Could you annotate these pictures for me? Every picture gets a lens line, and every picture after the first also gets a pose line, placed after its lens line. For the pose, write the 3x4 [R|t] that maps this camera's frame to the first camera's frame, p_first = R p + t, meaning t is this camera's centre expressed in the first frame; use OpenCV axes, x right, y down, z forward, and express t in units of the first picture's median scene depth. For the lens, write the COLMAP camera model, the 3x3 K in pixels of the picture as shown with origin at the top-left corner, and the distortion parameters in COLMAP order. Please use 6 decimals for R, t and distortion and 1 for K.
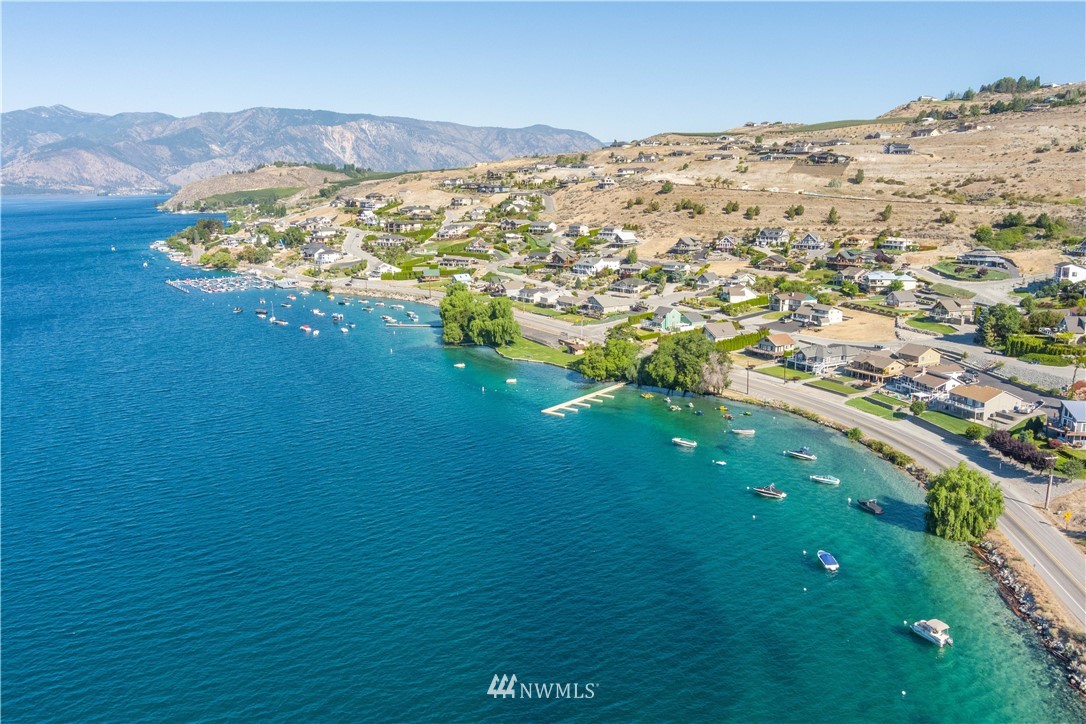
lens RADIAL K [[900.1, 0, 543.0], [0, 900.1, 362.0], [0, 0, 1]] dist [-0.045475, -0.005695]
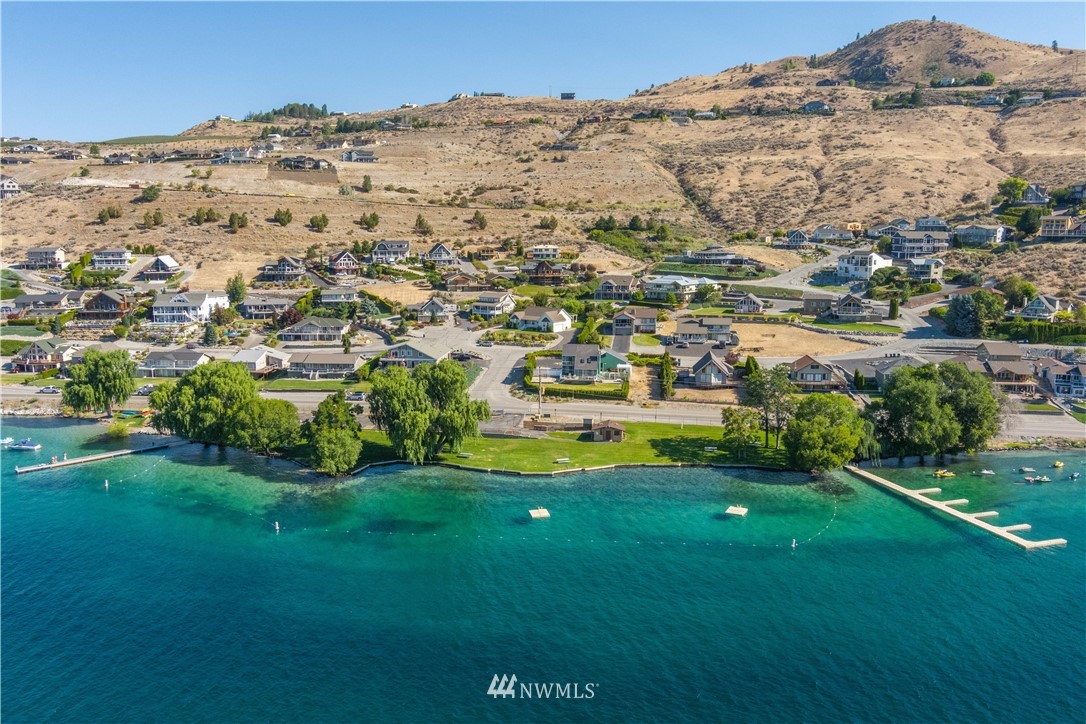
lens RADIAL K [[900.1, 0, 543.0], [0, 900.1, 362.0], [0, 0, 1]] dist [-0.045475, -0.005695]
pose [[0.616753, -0.120512, 0.777877, -0.235340], [0.157001, 0.987188, 0.028459, -0.044755], [-0.771341, 0.104575, 0.627772, 0.396733]]
